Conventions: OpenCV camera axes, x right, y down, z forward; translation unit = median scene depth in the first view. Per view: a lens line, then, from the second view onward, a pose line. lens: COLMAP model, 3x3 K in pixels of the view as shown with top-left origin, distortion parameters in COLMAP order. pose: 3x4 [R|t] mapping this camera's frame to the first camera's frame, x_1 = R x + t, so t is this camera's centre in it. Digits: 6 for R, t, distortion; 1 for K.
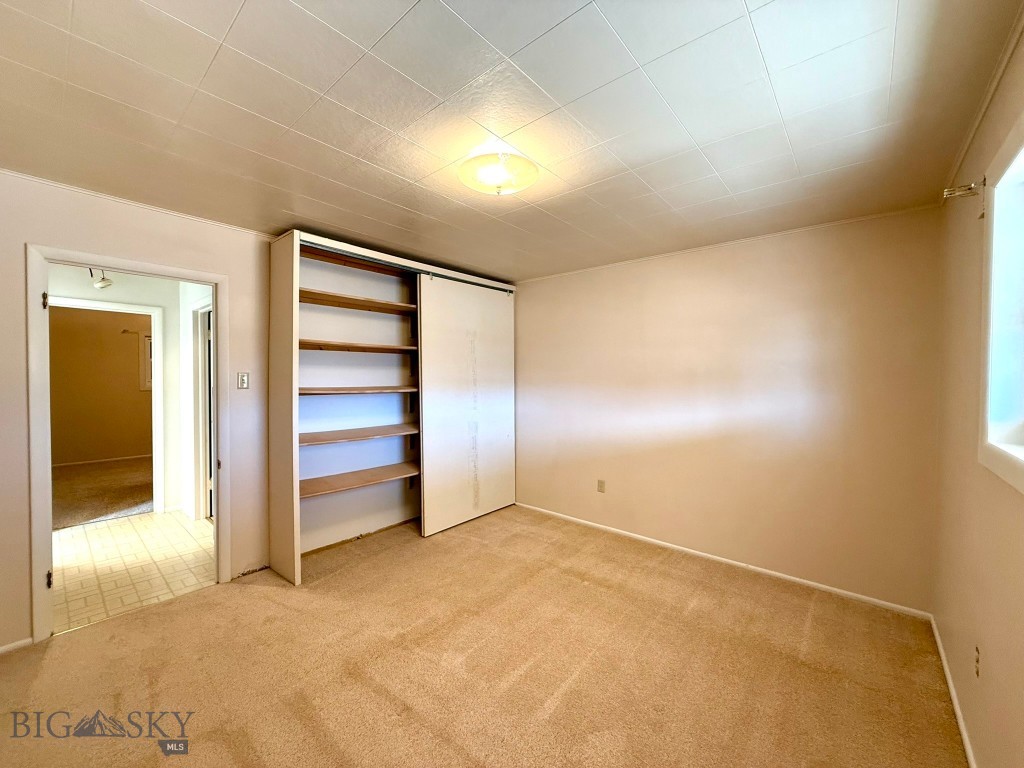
lens RADIAL K [[416.0, 0, 507.4], [0, 416.0, 382.0], [0, 0, 1]] dist [0.001330, 0.001384]
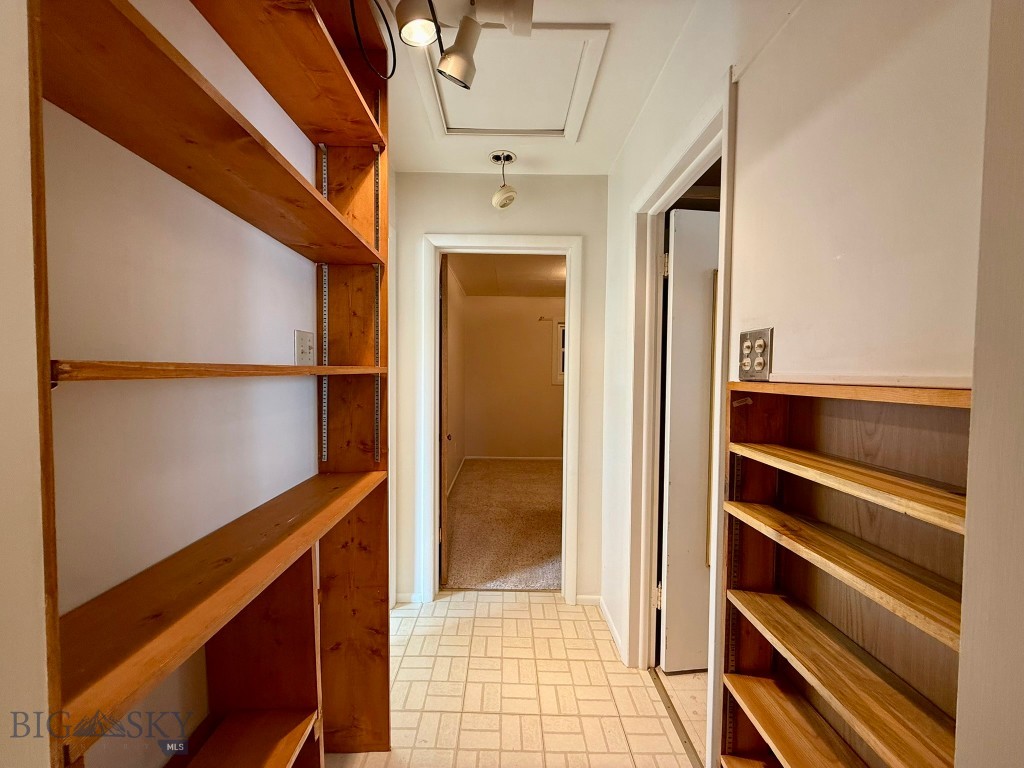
lens RADIAL K [[416.0, 0, 507.9], [0, 416.0, 389.8], [0, 0, 1]] dist [0.001330, 0.001384]
pose [[0.667459, 0.028844, -0.744087, -0.493194], [-0.020605, 0.999582, 0.020265, 0.014872], [0.744361, 0.001806, 0.667775, 0.577395]]
